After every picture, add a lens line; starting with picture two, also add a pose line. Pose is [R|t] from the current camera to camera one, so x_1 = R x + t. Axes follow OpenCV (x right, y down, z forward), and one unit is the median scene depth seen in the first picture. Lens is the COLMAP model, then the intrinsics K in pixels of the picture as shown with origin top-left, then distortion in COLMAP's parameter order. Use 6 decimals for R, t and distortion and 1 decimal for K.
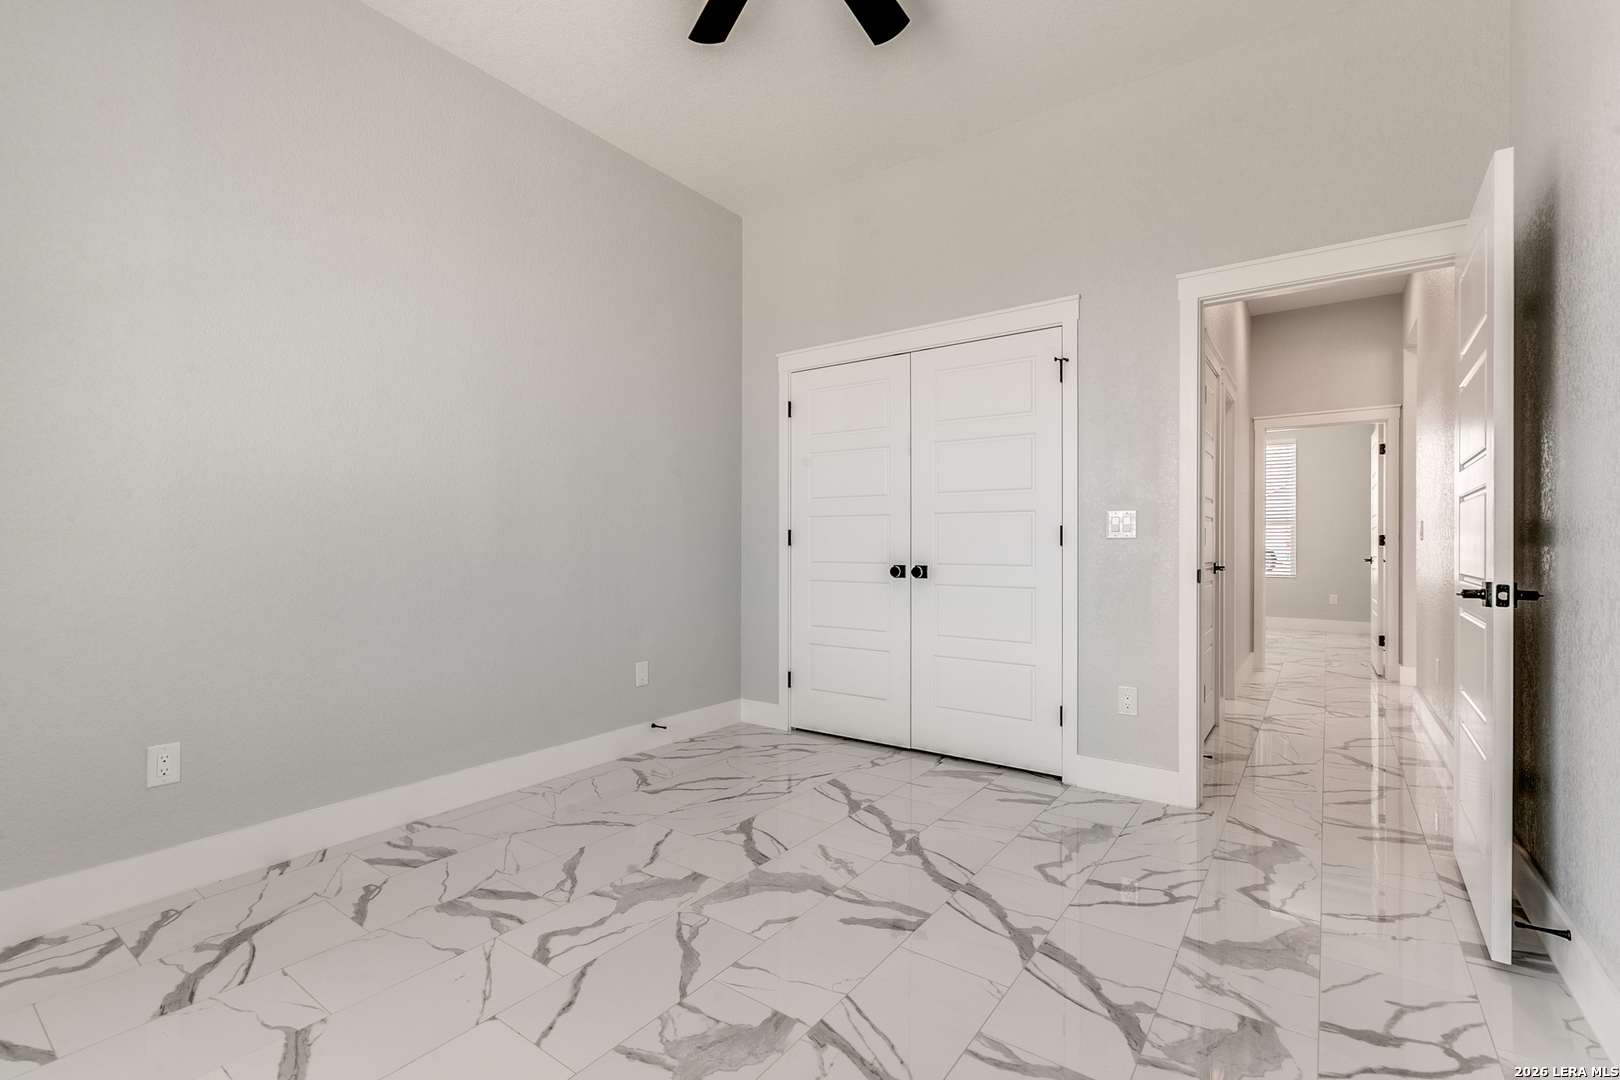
lens RADIAL K [[713.7, 0, 810.5], [0, 713.7, 535.4], [0, 0, 1]] dist [-0.002322, -0.000139]
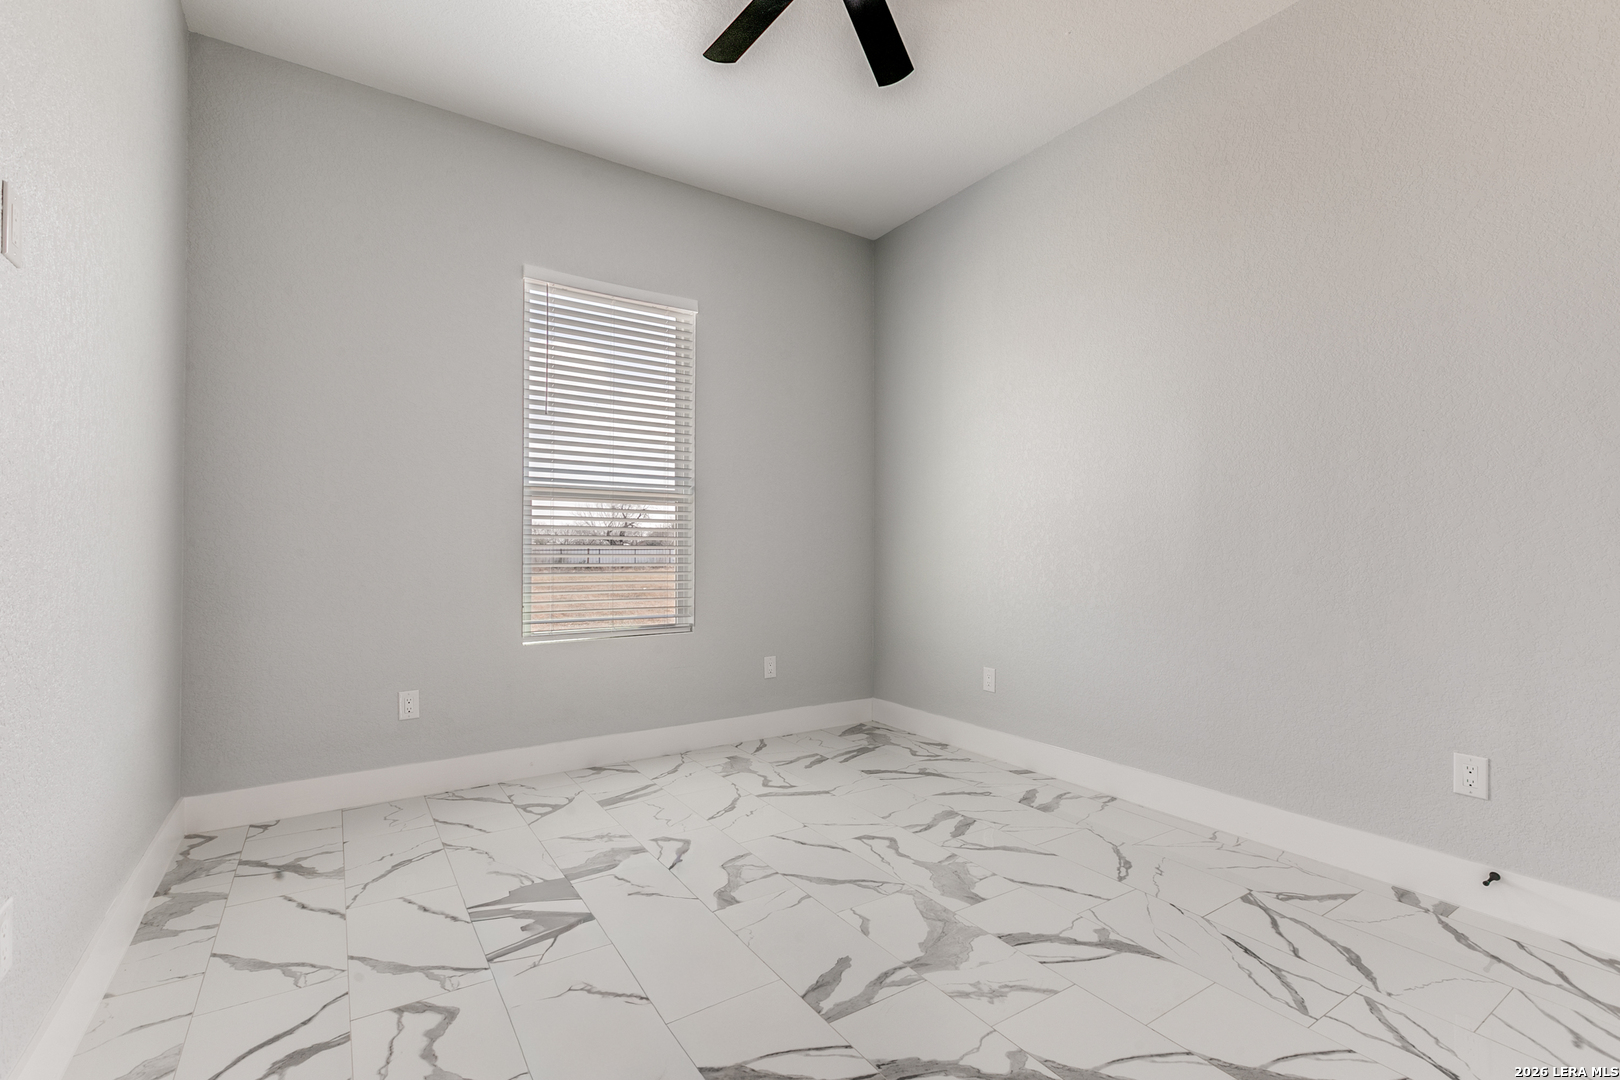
lens RADIAL K [[718.1, 0, 803.8], [0, 718.1, 553.6], [0, 0, 1]] dist [-0.000076, -0.000236]
pose [[-0.353456, 0.003763, -0.935444, 0.843950], [0.006741, 0.999976, 0.001476, 0.009710], [0.935427, -0.005784, -0.353473, 1.153681]]
